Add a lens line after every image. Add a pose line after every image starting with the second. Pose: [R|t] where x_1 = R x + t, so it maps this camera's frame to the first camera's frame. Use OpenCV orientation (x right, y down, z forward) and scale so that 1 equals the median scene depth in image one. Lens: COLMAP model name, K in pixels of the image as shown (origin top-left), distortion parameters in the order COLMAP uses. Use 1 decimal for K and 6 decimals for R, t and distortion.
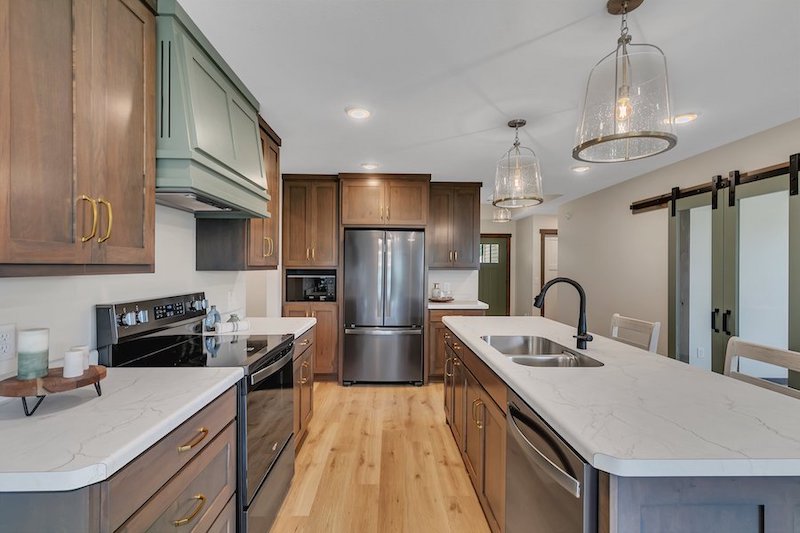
lens RADIAL K [[374.2, 0, 400.0], [0, 374.2, 266.5], [0, 0, 1]] dist [0.003080, 0.000544]
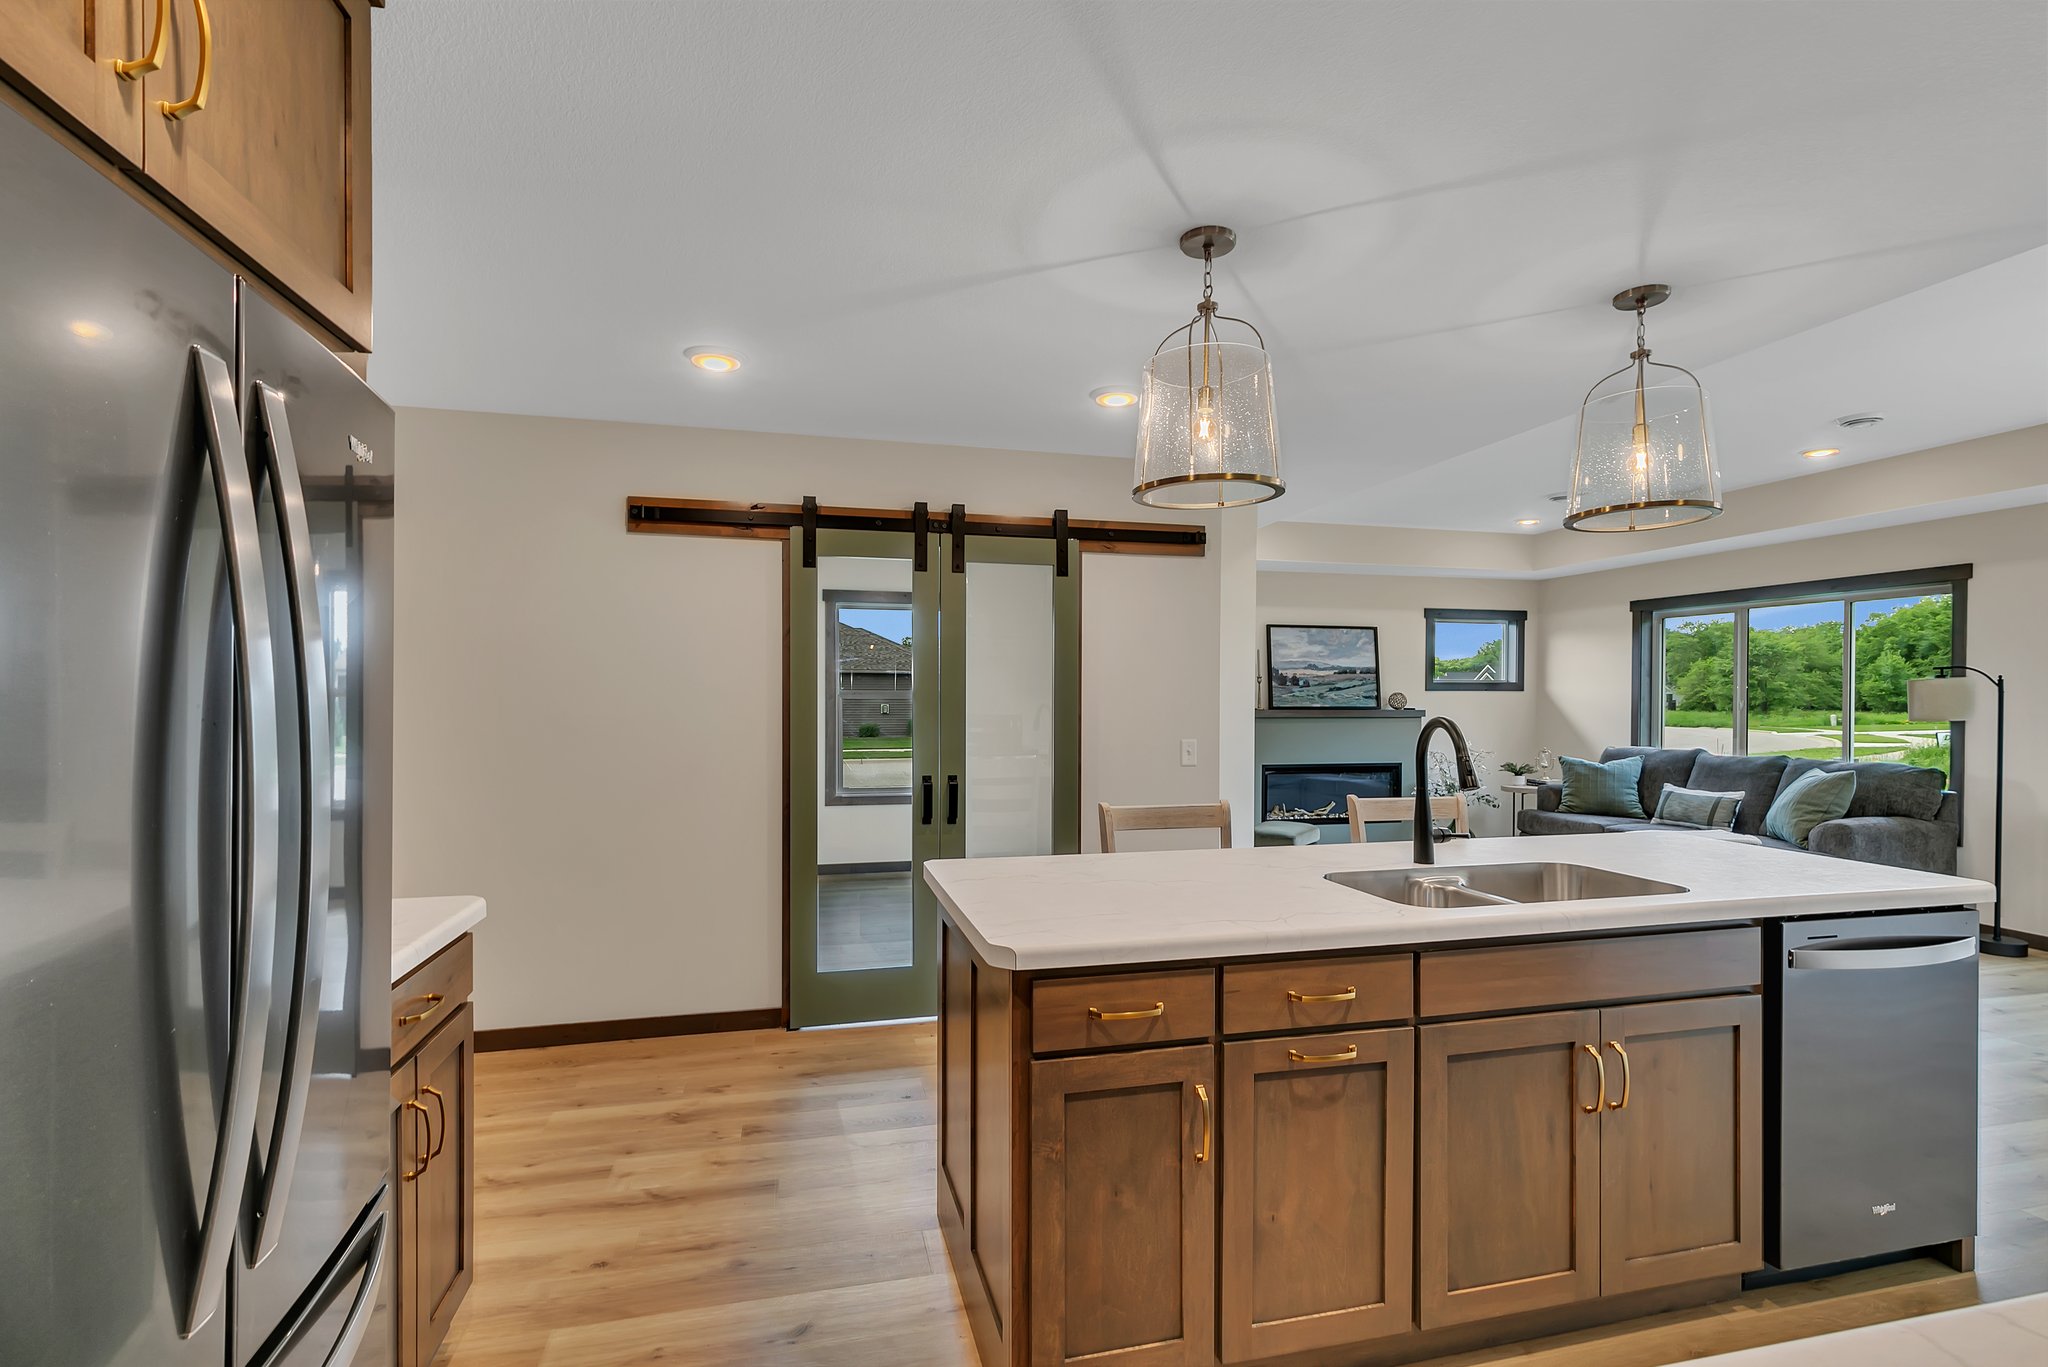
lens RADIAL K [[931.4, 0, 1024.0], [0, 931.4, 683.5], [0, 0, 1]] dist [0.000578, -0.000012]
pose [[-0.203646, 0.003328, 0.979039, -0.430795], [-0.007617, 0.999959, -0.004983, -0.001222], [-0.979015, -0.008473, -0.203612, 1.306642]]
